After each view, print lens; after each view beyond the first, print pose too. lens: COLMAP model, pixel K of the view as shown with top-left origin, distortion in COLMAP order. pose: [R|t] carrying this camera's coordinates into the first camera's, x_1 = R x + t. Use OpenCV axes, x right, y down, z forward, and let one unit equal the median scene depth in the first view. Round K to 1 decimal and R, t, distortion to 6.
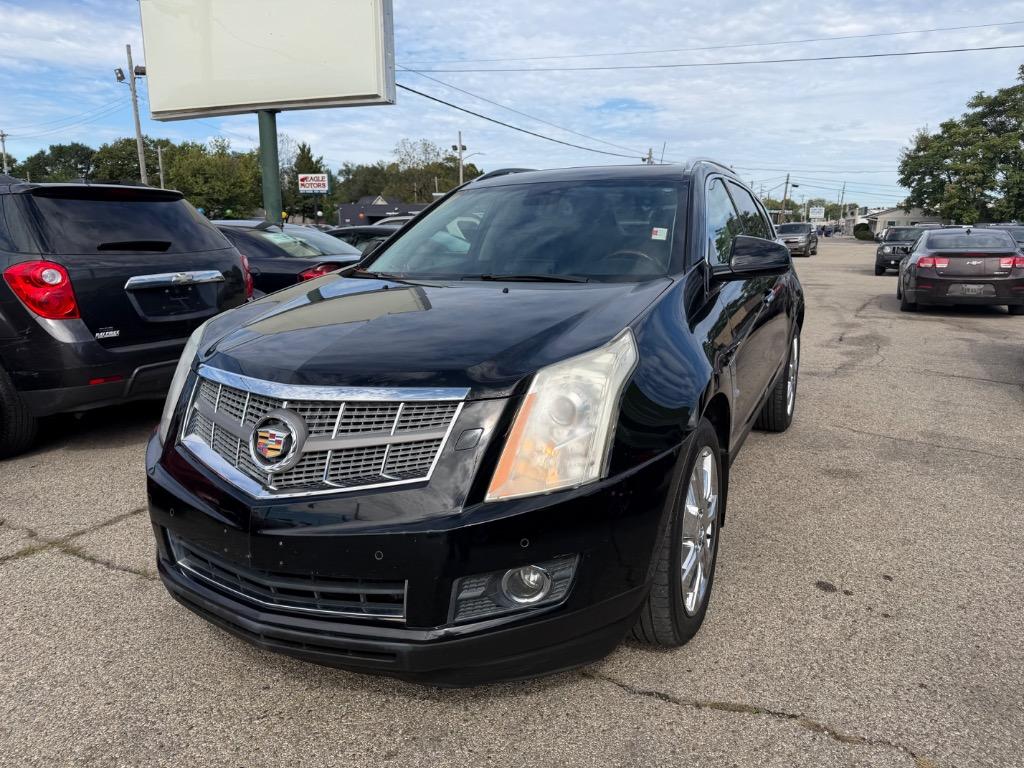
lens RADIAL K [[723.6, 0, 518.3], [0, 723.6, 397.8], [0, 0, 1]] dist [0.015603, -0.018313]
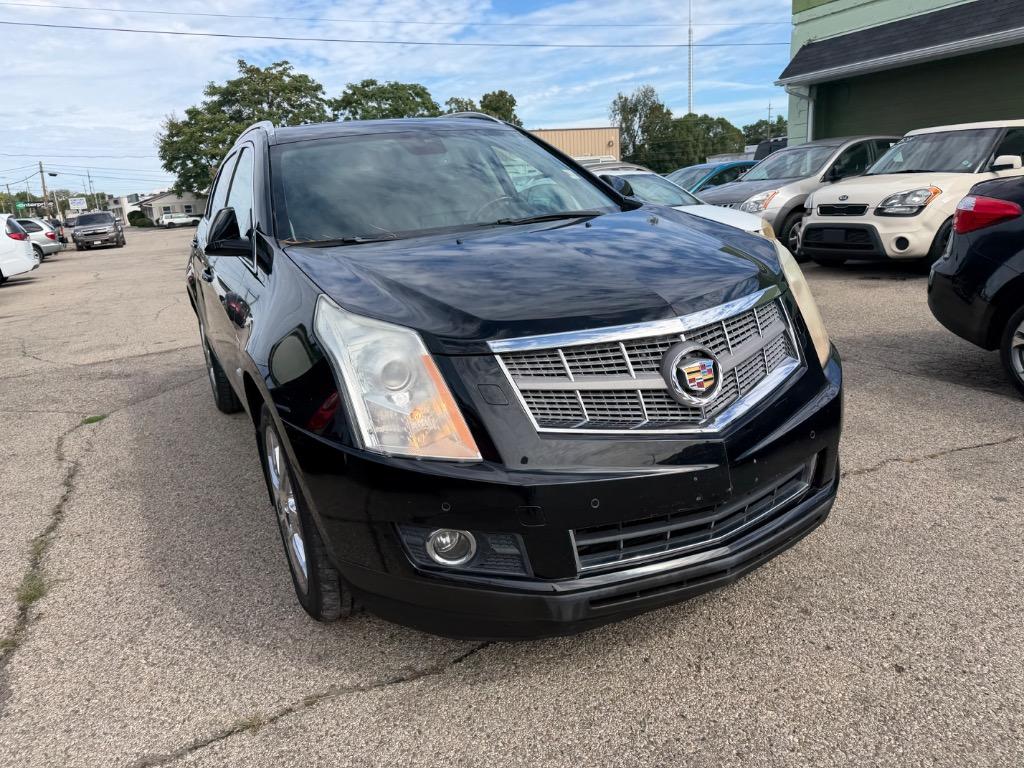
lens RADIAL K [[723.6, 0, 513.5], [0, 723.6, 394.6], [0, 0, 1]] dist [0.015603, -0.018313]
pose [[0.600524, -0.263554, 0.754924, -0.516624], [0.254546, 0.958014, 0.131970, -0.043851], [-0.758008, 0.112912, 0.642397, 0.242218]]
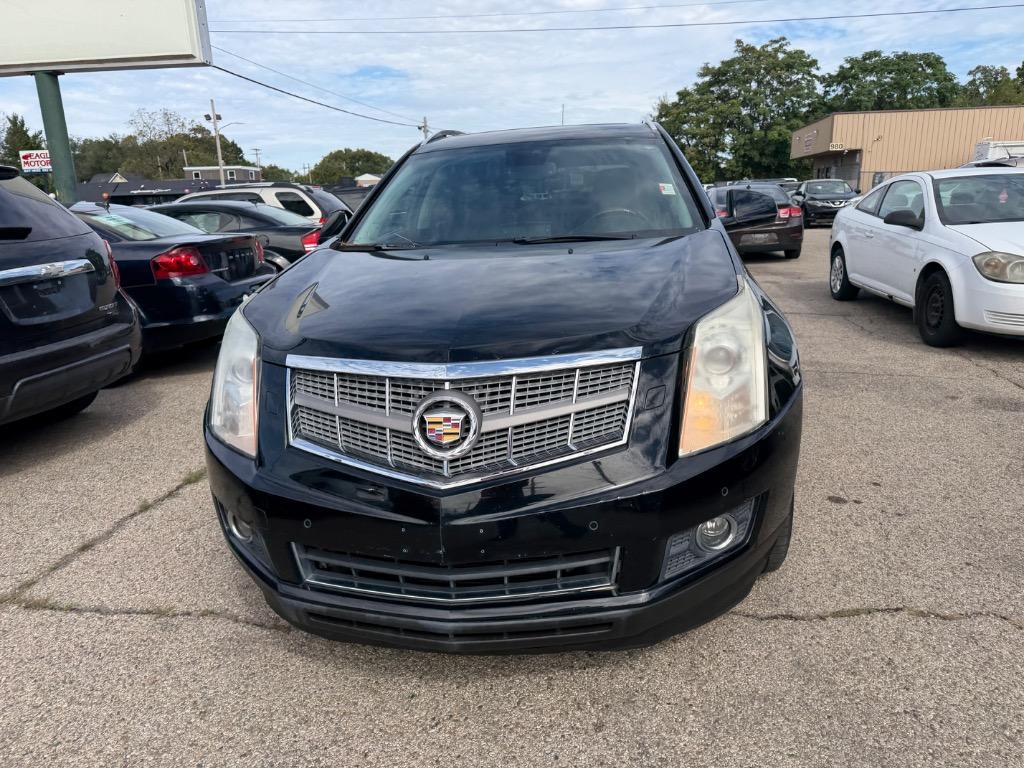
lens RADIAL K [[723.6, 0, 517.8], [0, 723.6, 395.3], [0, 0, 1]] dist [0.015603, -0.018313]
pose [[0.952506, -0.116662, 0.281288, -0.212538], [0.106867, 0.993017, 0.049973, -0.005954], [-0.285153, -0.017539, 0.958321, 0.041015]]
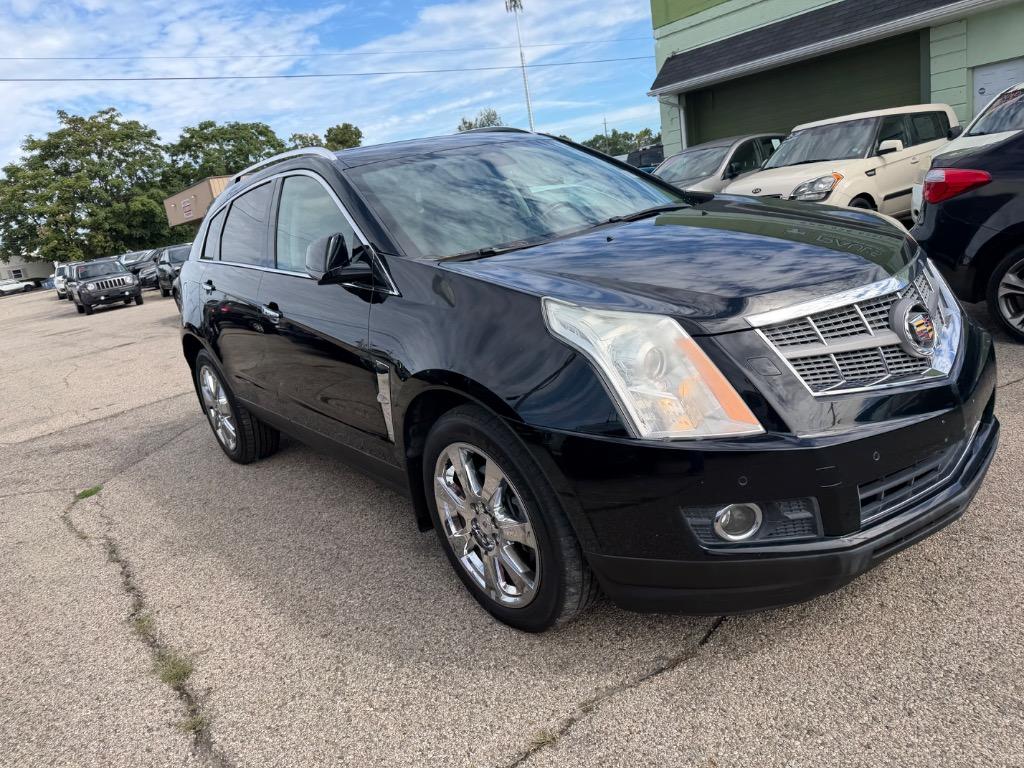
lens RADIAL K [[723.6, 0, 511.8], [0, 723.6, 399.1], [0, 0, 1]] dist [0.015603, -0.018313]
pose [[0.428441, -0.311723, 0.848096, -0.636946], [0.358167, 0.920307, 0.157326, -0.092379], [-0.829551, 0.236355, 0.505946, 0.416724]]
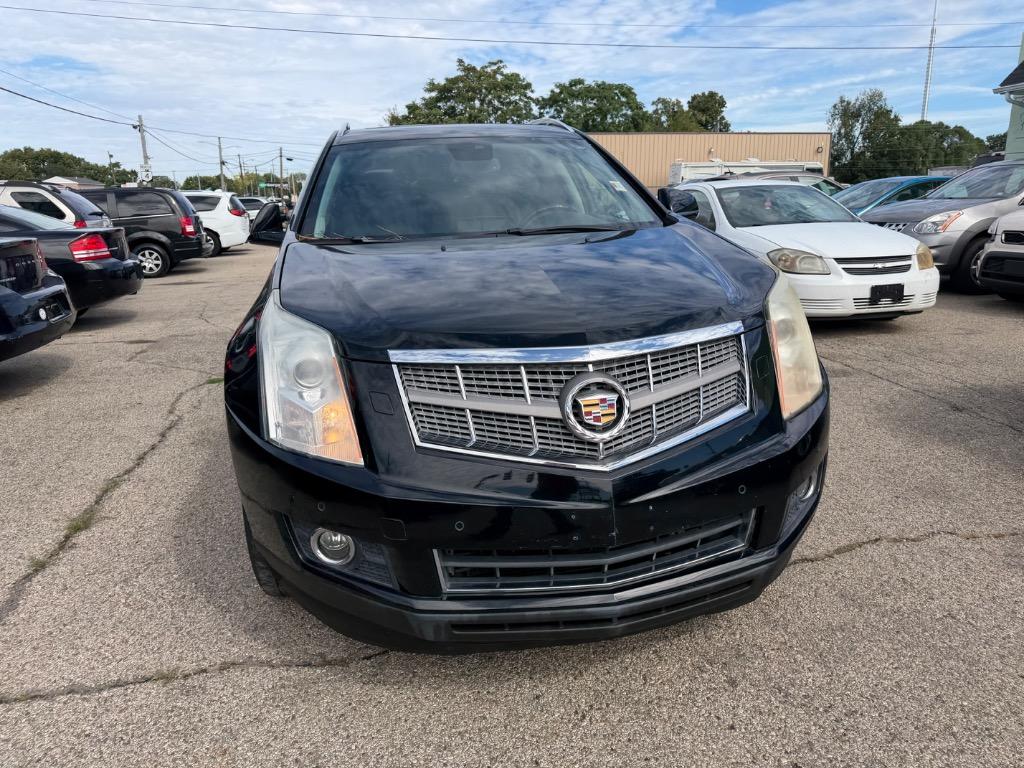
lens RADIAL K [[723.6, 0, 514.2], [0, 723.6, 384.1], [0, 0, 1]] dist [0.015603, -0.018313]
pose [[0.789628, -0.173652, 0.588501, -0.403069], [0.164311, 0.983931, 0.069867, -0.021160], [-0.591177, 0.041528, 0.805472, 0.139924]]
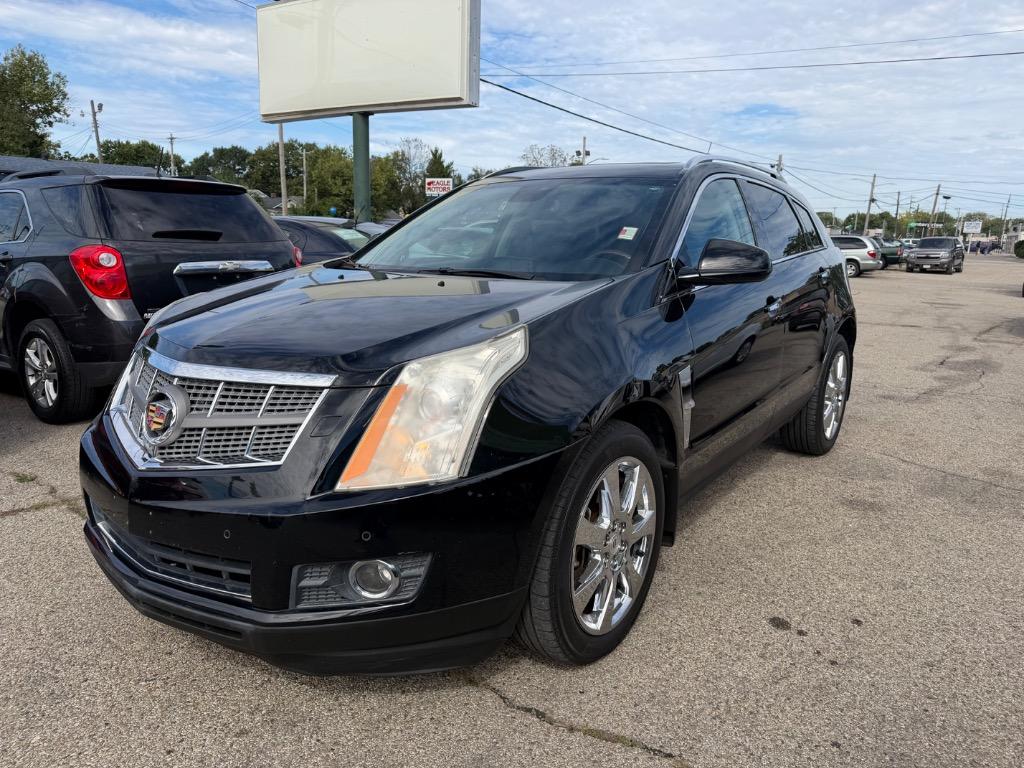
lens RADIAL K [[723.6, 0, 508.4], [0, 723.6, 393.9], [0, 0, 1]] dist [0.015603, -0.018313]
pose [[0.983169, 0.065283, -0.170636, 0.139357], [-0.067342, 0.997710, -0.006303, 0.000948], [0.169834, 0.017687, 0.985314, 0.024475]]
